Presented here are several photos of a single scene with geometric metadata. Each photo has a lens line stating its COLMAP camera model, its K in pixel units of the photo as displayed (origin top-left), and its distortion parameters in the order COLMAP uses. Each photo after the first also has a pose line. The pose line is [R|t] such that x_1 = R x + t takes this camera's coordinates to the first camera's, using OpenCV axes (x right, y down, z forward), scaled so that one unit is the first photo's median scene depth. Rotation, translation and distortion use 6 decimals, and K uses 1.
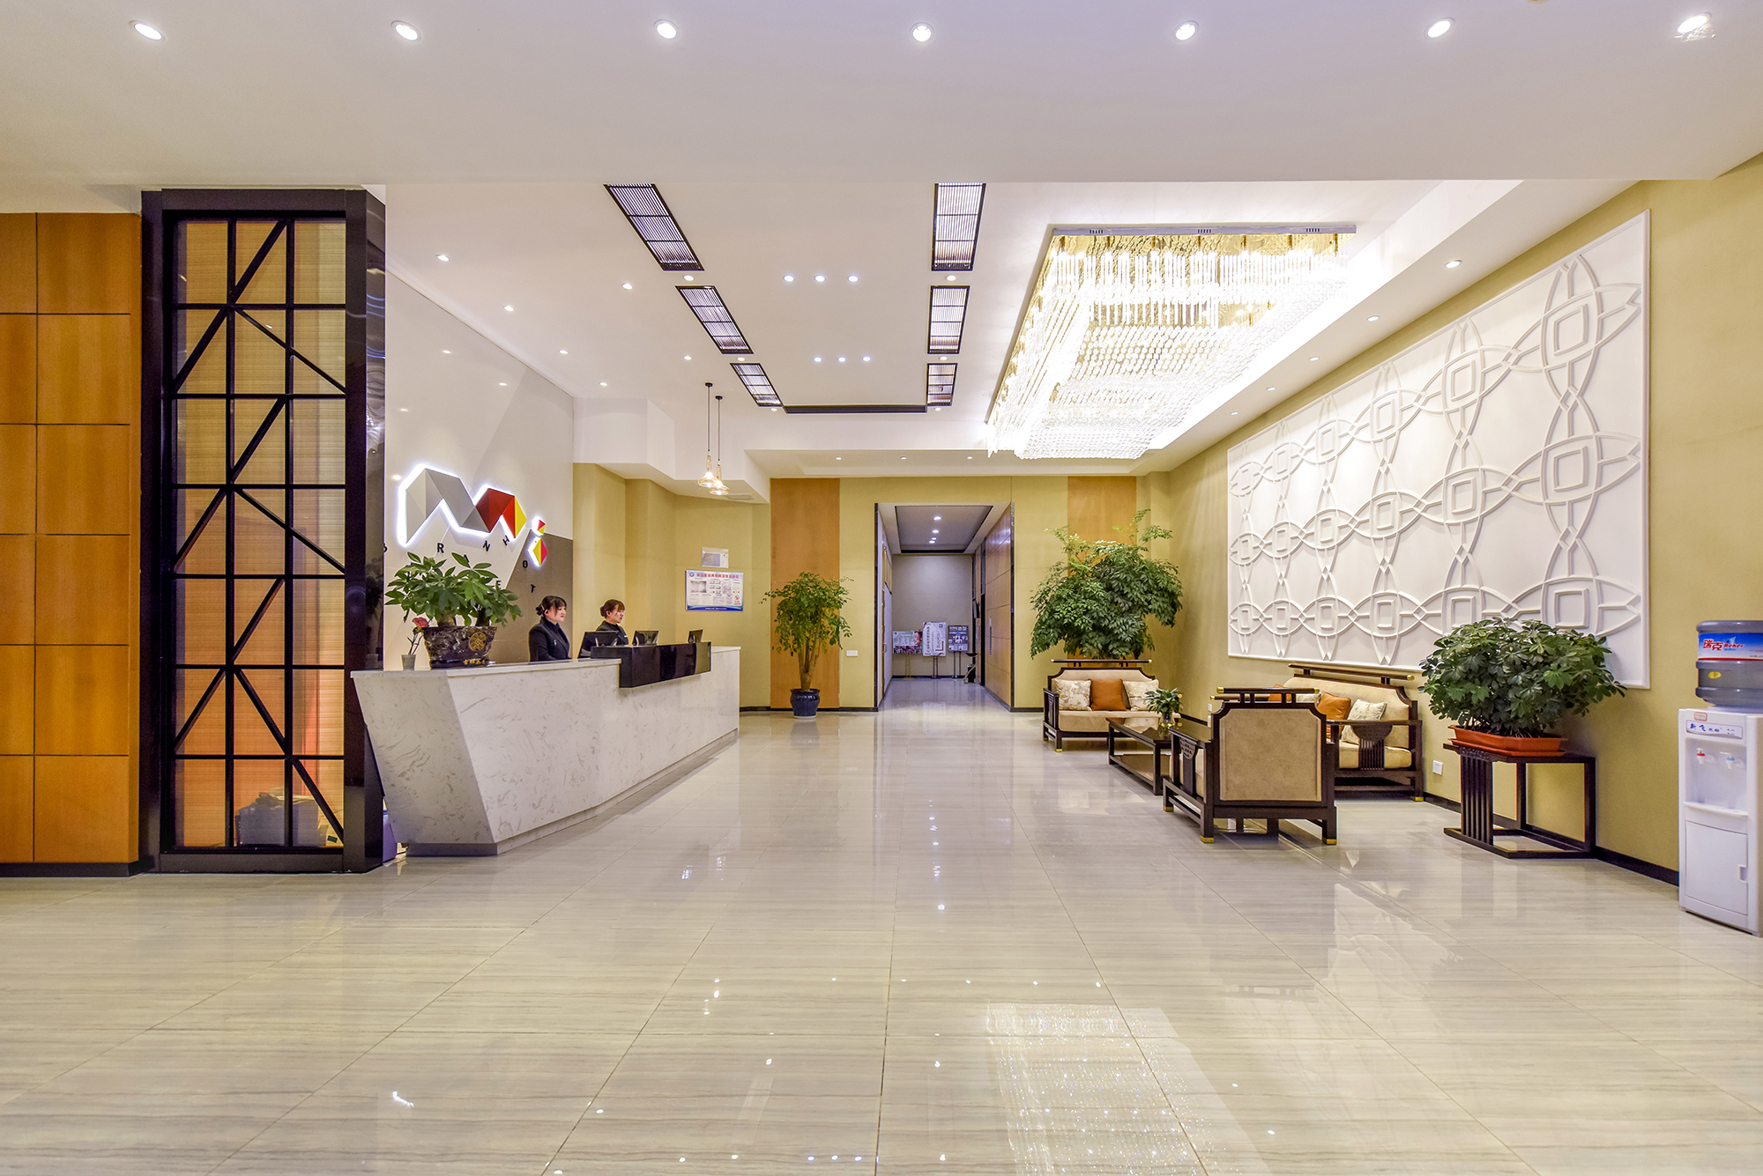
lens RADIAL K [[702.2, 0, 908.9], [0, 702.2, 620.2], [0, 0, 1]] dist [0.000346, -0.000196]
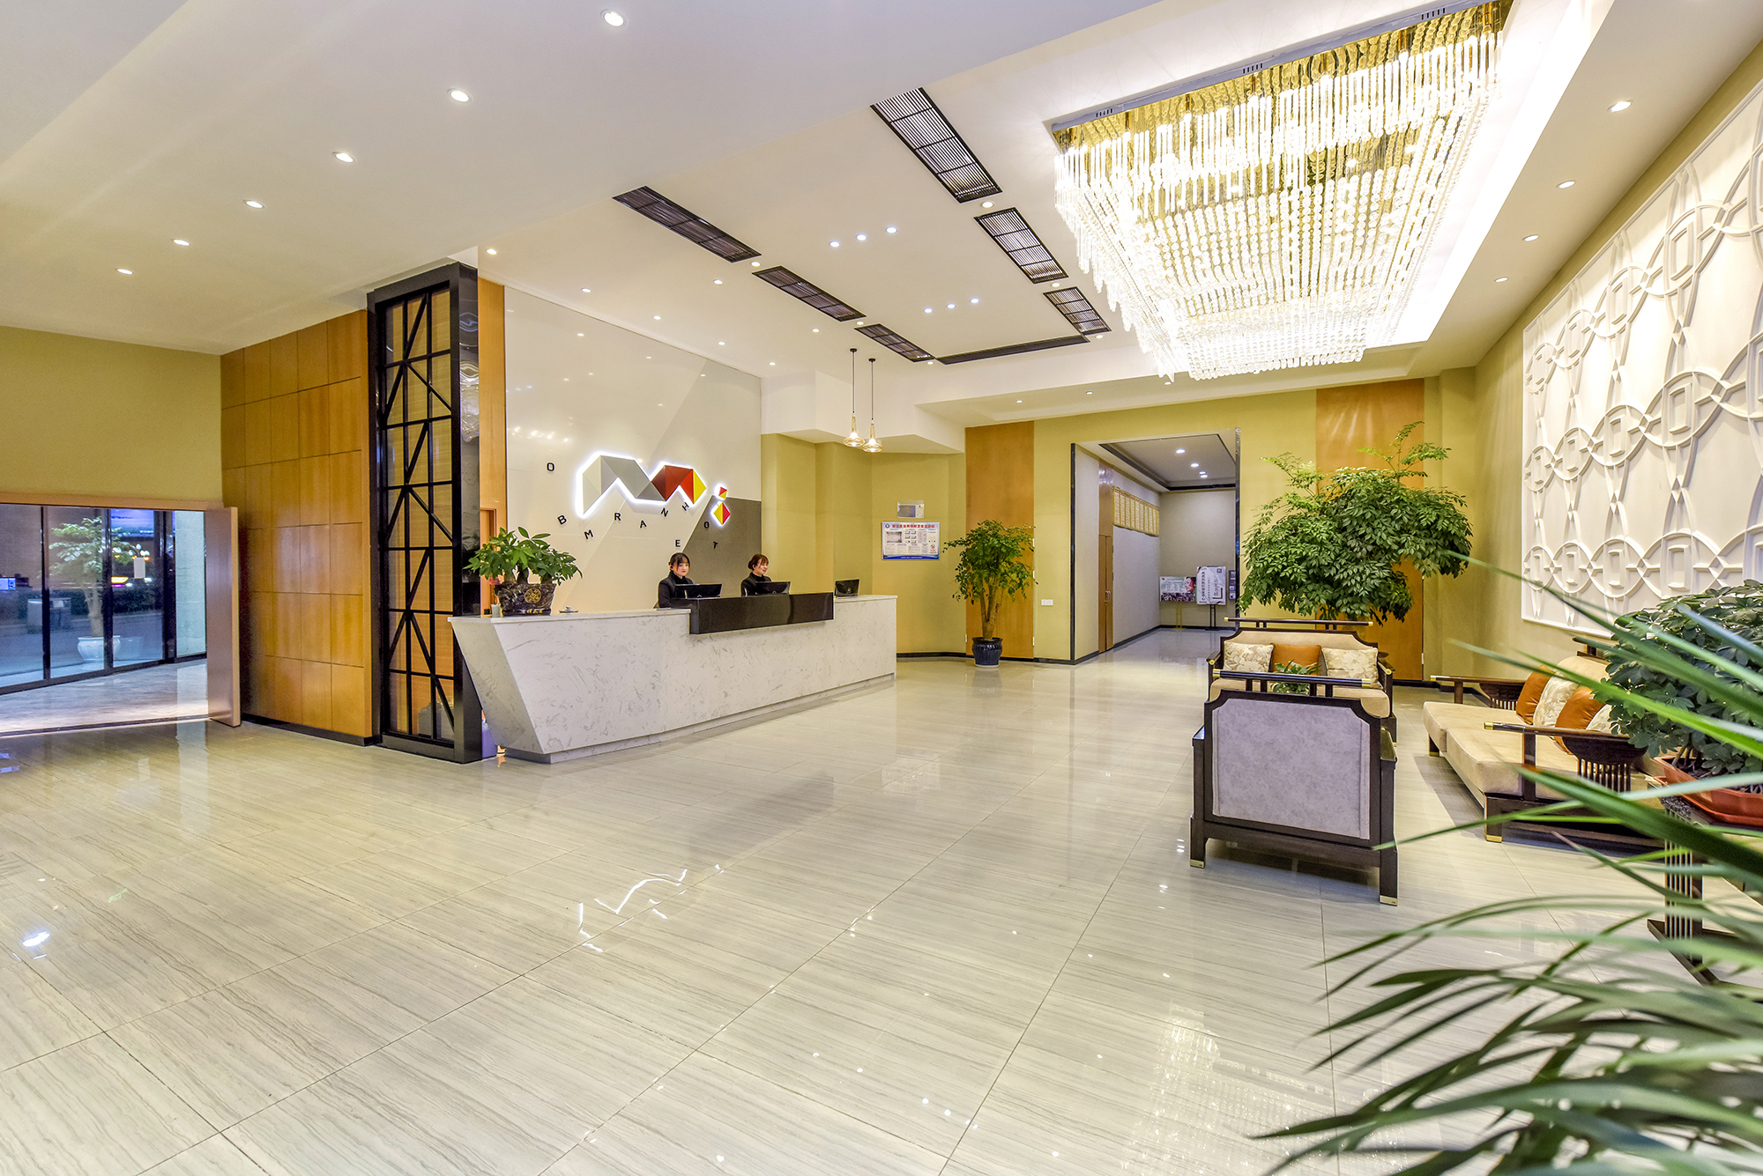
lens RADIAL K [[702.2, 0, 907.3], [0, 702.2, 571.3], [0, 0, 1]] dist [0.000346, -0.000196]
pose [[0.883667, 0.001138, -0.468114, 0.338641], [0.005772, 0.999895, 0.013328, -0.016008], [0.468080, -0.014480, 0.883567, 0.108867]]
